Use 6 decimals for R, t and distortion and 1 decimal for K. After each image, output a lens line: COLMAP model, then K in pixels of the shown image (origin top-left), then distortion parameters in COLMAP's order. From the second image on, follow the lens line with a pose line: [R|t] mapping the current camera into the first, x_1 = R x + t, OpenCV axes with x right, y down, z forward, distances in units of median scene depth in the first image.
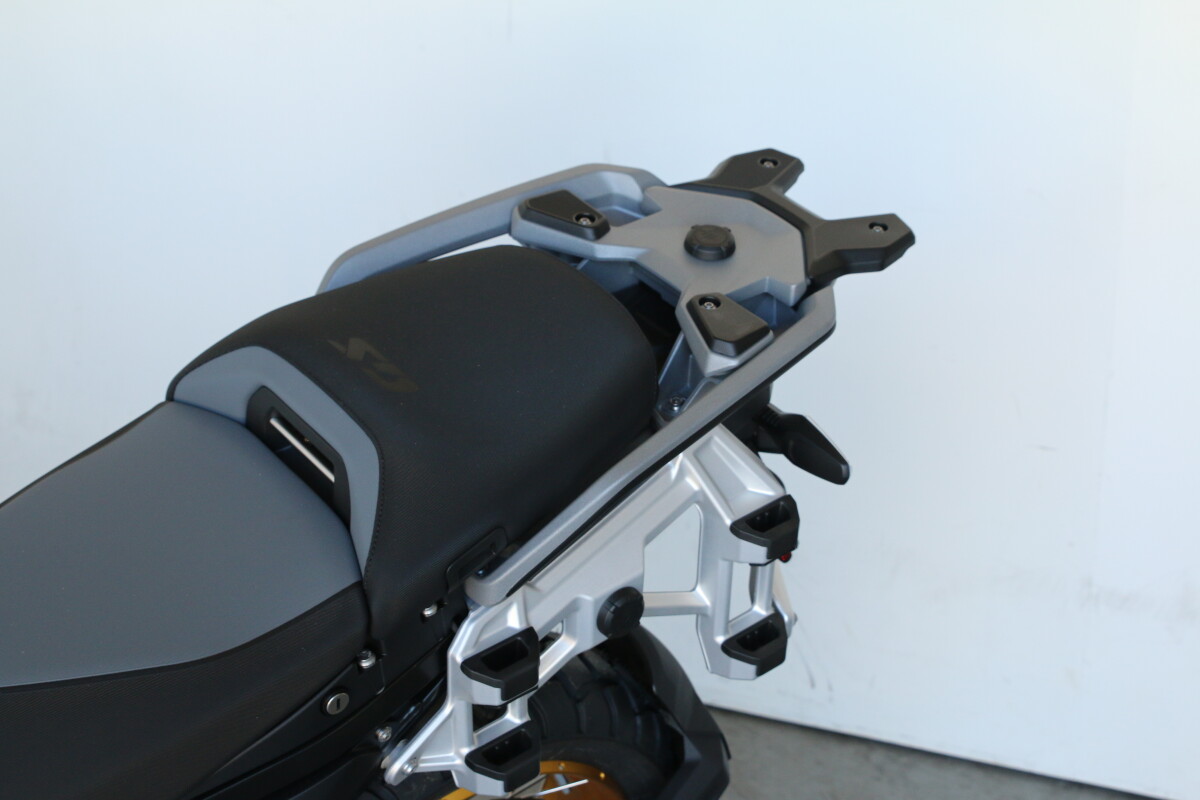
lens RADIAL K [[1961.8, 0, 600.0], [0, 1961.8, 400.0], [0, 0, 1]] dist [-0.018440, 0.021774]
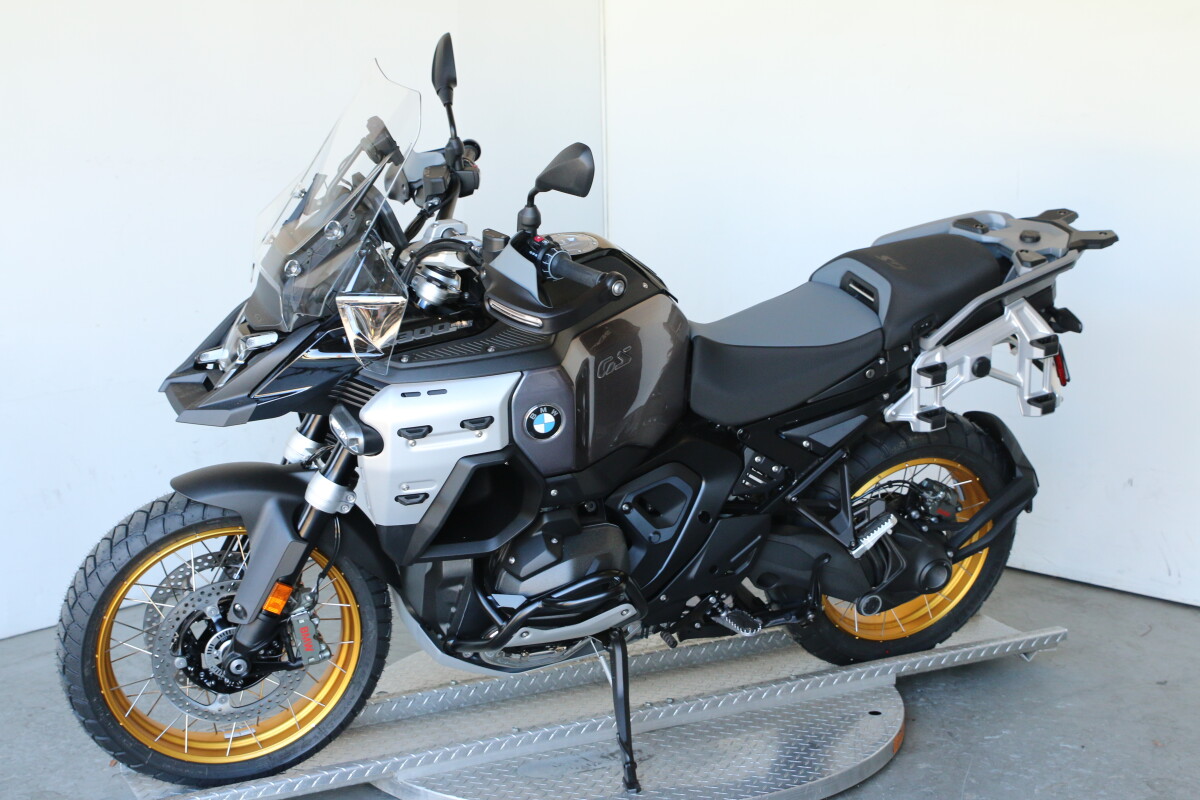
lens RADIAL K [[1961.8, 0, 600.0], [0, 1961.8, 400.0], [0, 0, 1]] dist [-0.018440, 0.021774]
pose [[0.965965, 0.045144, -0.254704, 0.189408], [-0.084418, 0.985759, -0.145442, 0.583346], [0.244511, 0.161993, 0.956019, -1.606953]]
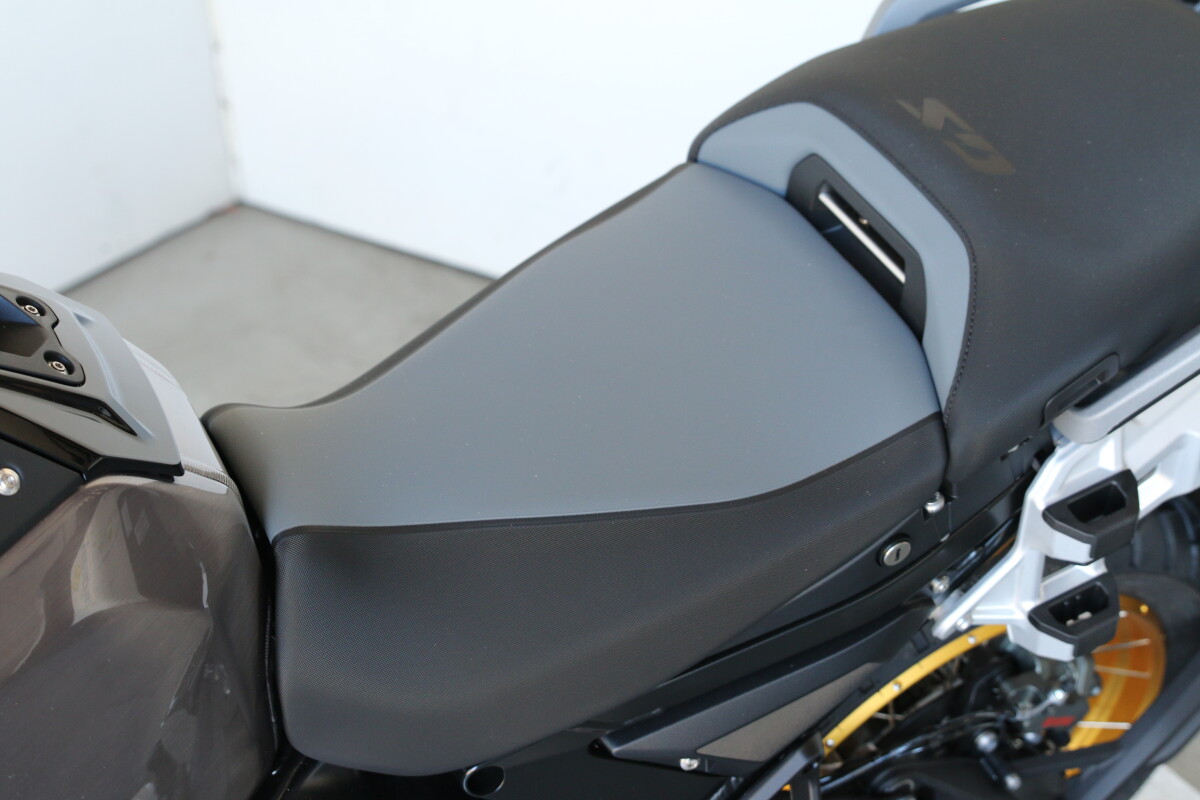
lens RADIAL K [[1961.8, 0, 600.0], [0, 1961.8, 400.0], [0, 0, 1]] dist [-0.018440, 0.021774]
pose [[0.981479, 0.070703, -0.178046, -0.106899], [-0.040764, 0.985196, 0.166516, -0.038560], [0.187183, -0.156174, 0.969831, 0.174348]]
